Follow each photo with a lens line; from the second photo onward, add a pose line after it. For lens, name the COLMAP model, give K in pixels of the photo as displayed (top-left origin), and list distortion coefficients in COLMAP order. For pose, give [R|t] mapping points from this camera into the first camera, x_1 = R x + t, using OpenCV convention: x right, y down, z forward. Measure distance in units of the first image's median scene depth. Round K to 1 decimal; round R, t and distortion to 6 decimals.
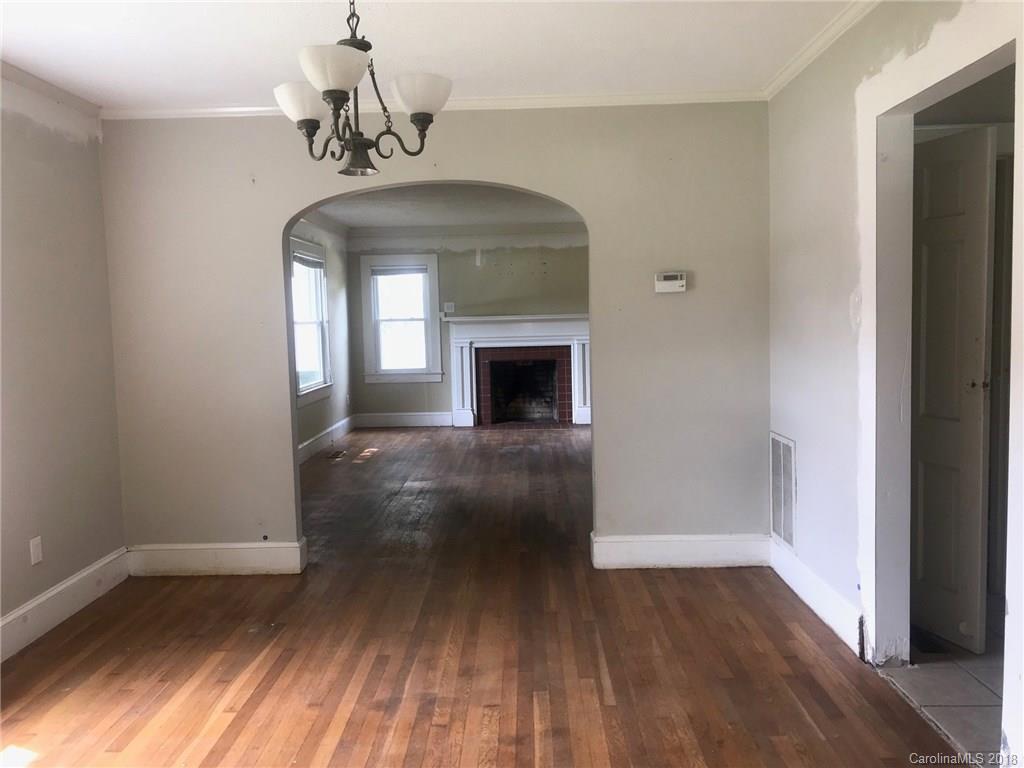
lens RADIAL K [[838.4, 0, 512.8], [0, 838.4, 383.9], [0, 0, 1]] dist [0.056105, -0.066664]
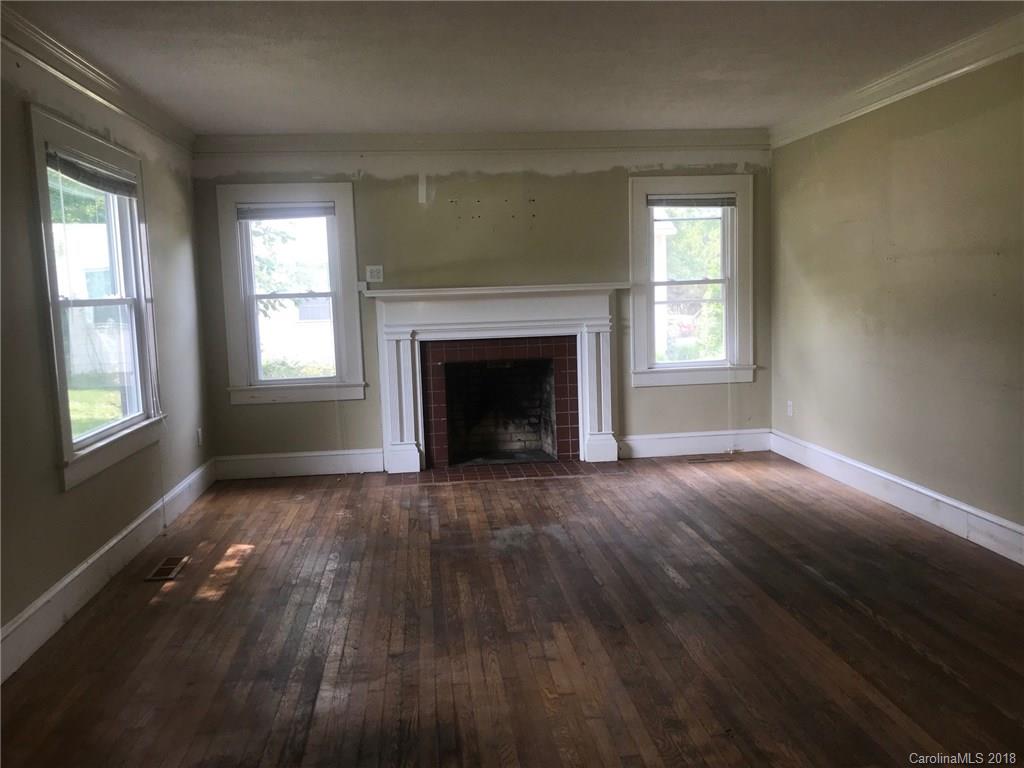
lens RADIAL K [[838.4, 0, 511.4], [0, 838.4, 382.0], [0, 0, 1]] dist [0.056105, -0.066664]
pose [[0.991741, -0.020730, 0.126568, -0.056671], [0.016955, 0.999381, 0.030828, -0.031307], [-0.127128, -0.028427, 0.991479, 0.396762]]
